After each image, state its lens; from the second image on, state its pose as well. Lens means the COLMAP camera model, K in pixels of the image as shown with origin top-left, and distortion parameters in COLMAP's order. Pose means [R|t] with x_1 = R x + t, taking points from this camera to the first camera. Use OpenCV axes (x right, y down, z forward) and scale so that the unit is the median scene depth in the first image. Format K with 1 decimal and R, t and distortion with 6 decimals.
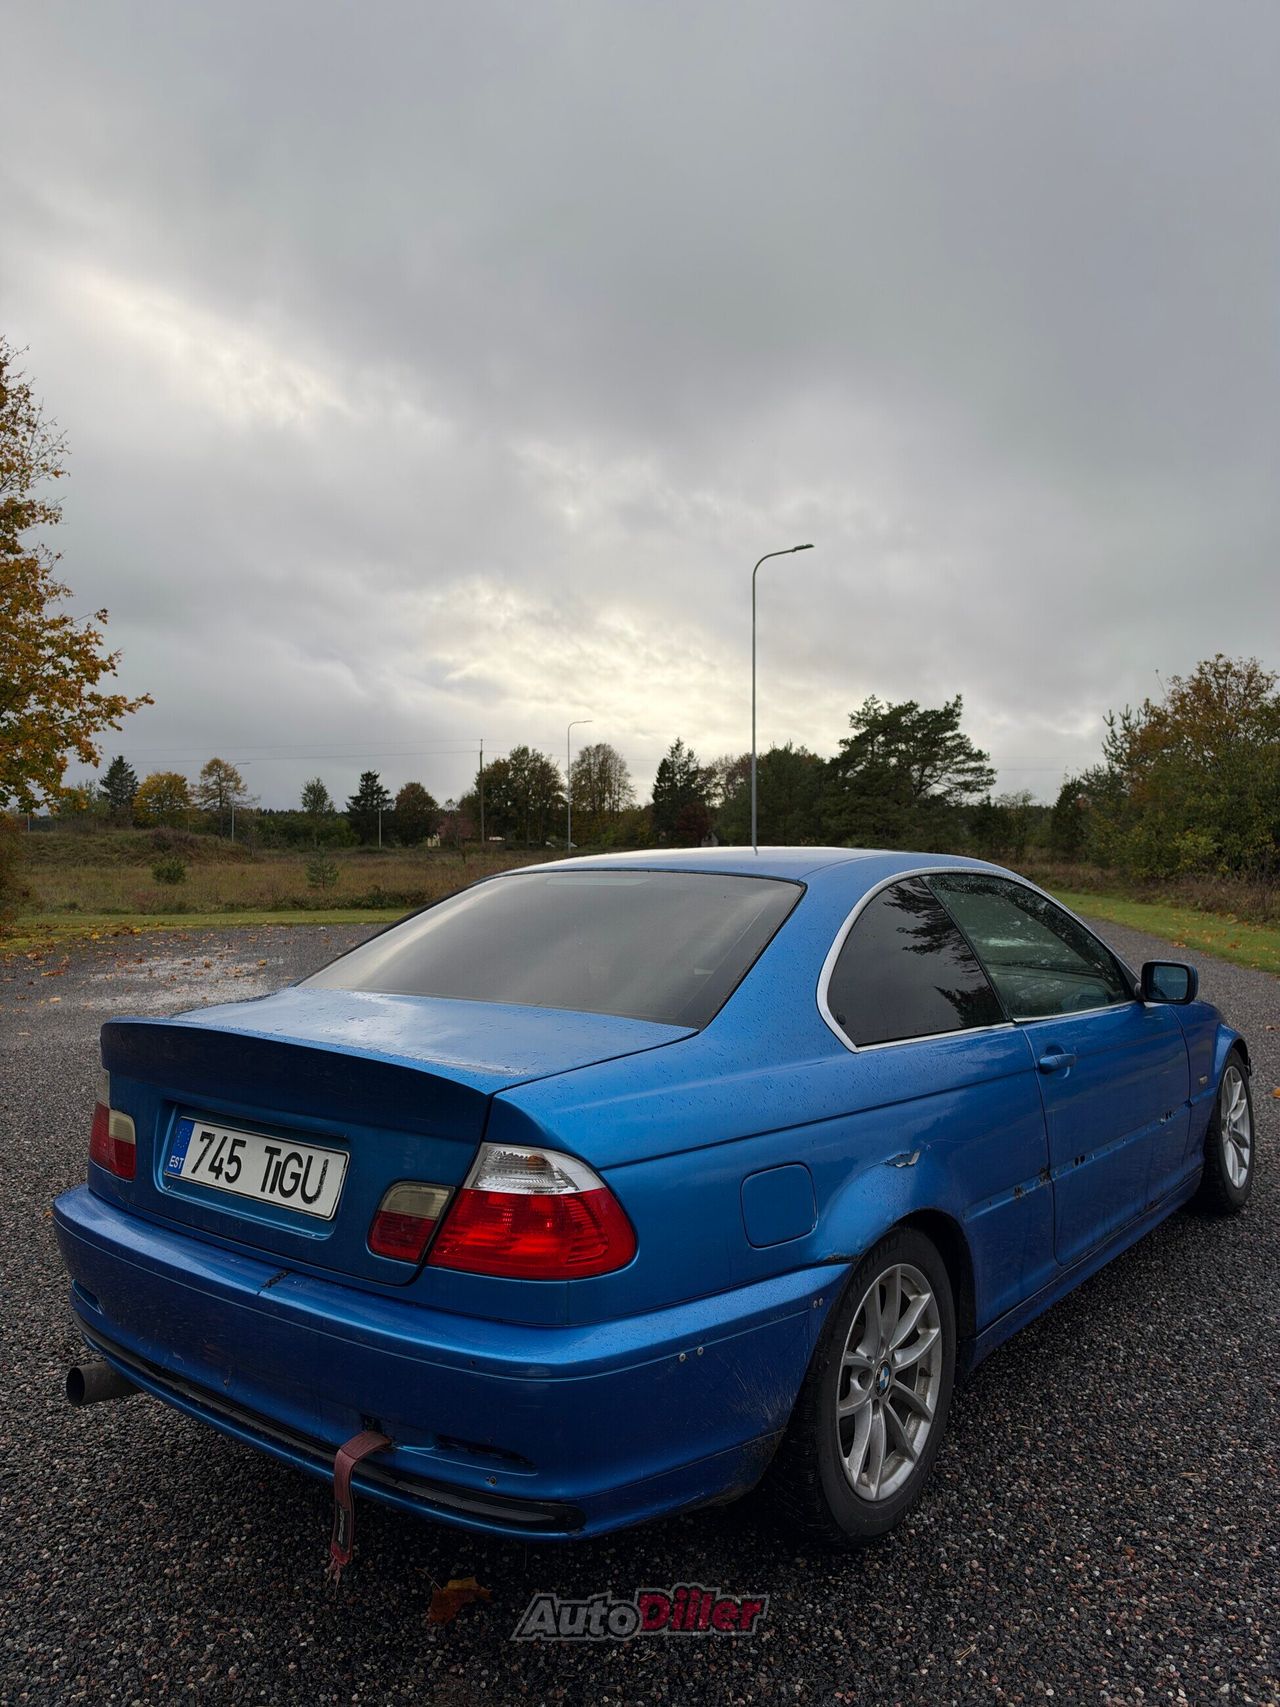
lens RADIAL K [[1199.7, 0, 635.2], [0, 1199.7, 847.8], [0, 0, 1]] dist [0.048154, -0.043319]
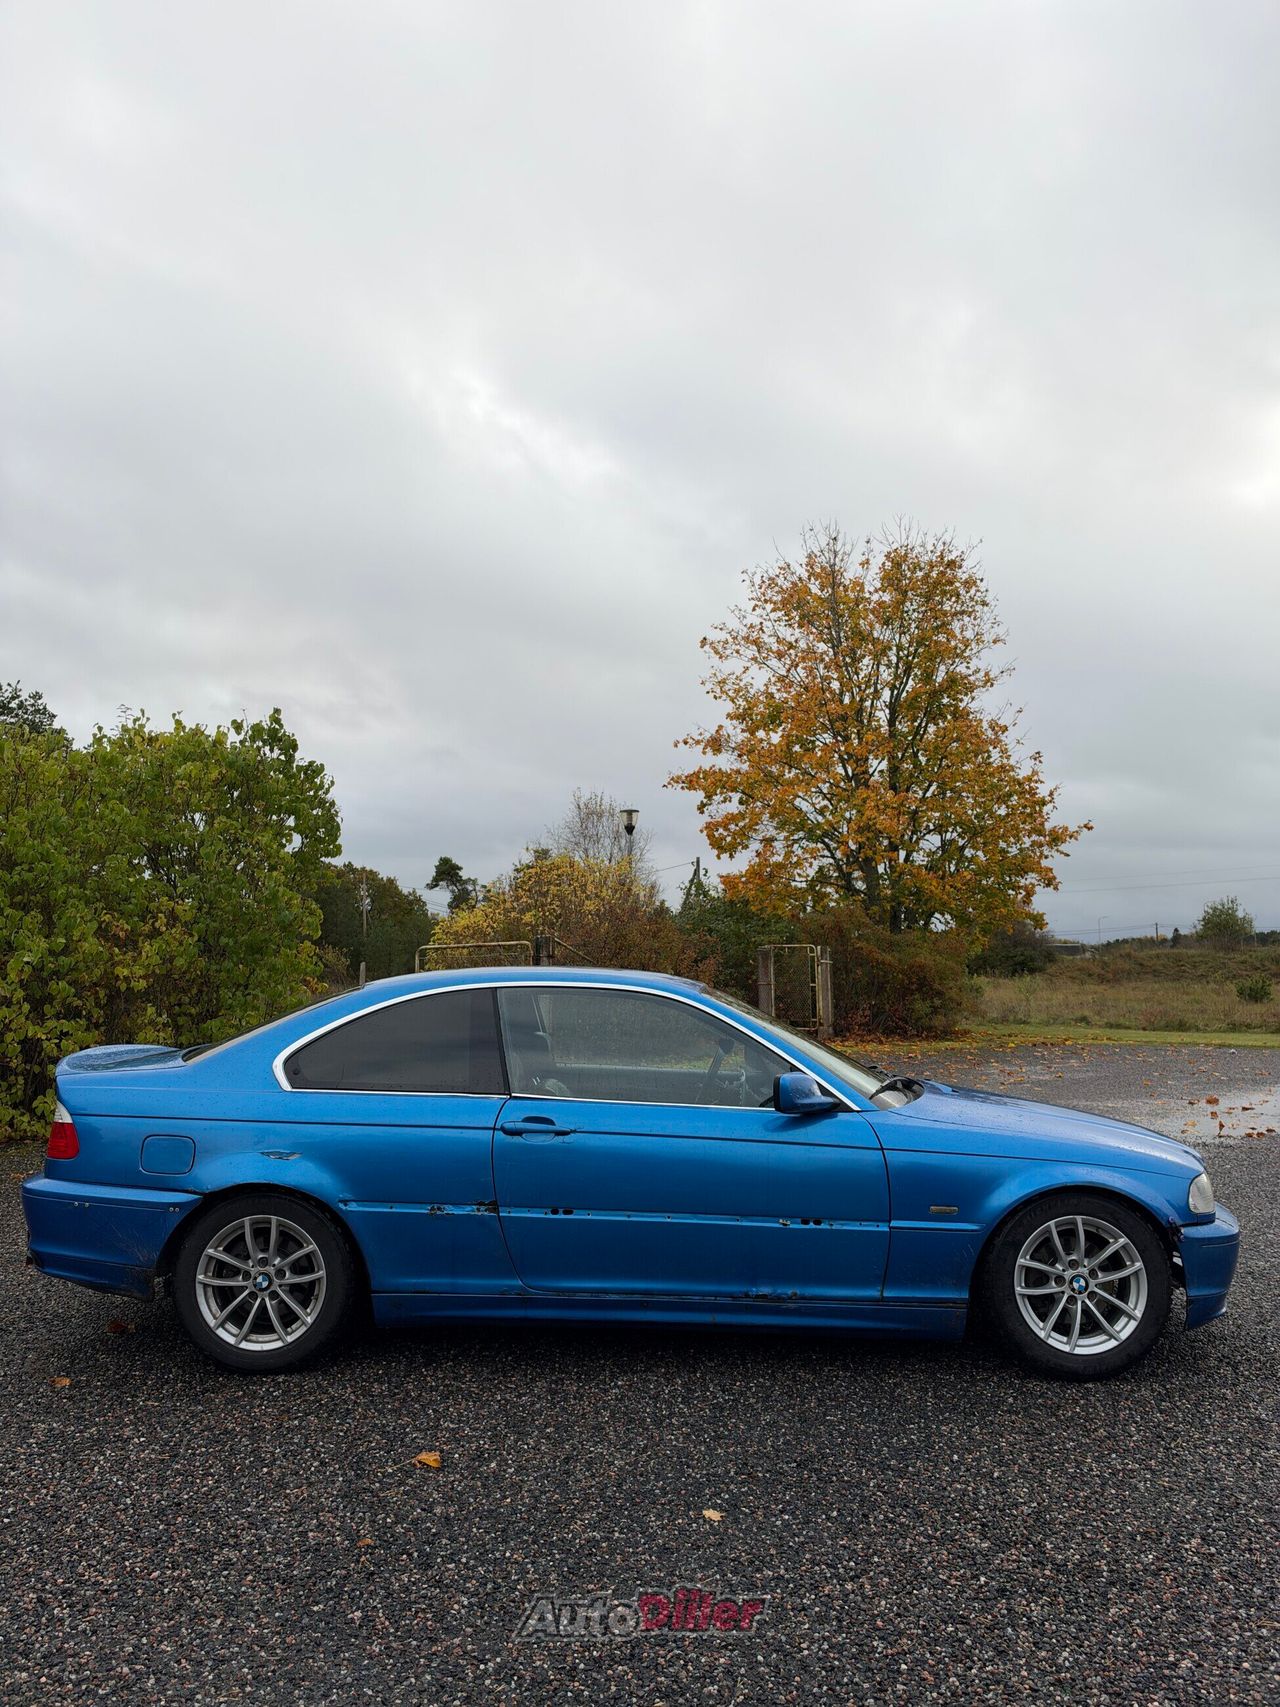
lens RADIAL K [[1199.7, 0, 639.6], [0, 1199.7, 852.4], [0, 0, 1]] dist [0.048154, -0.043319]
pose [[0.603942, -0.076474, -0.793351, 0.127036], [0.003030, 0.995599, -0.093662, -0.000308], [0.797023, 0.054162, 0.601516, 0.023559]]
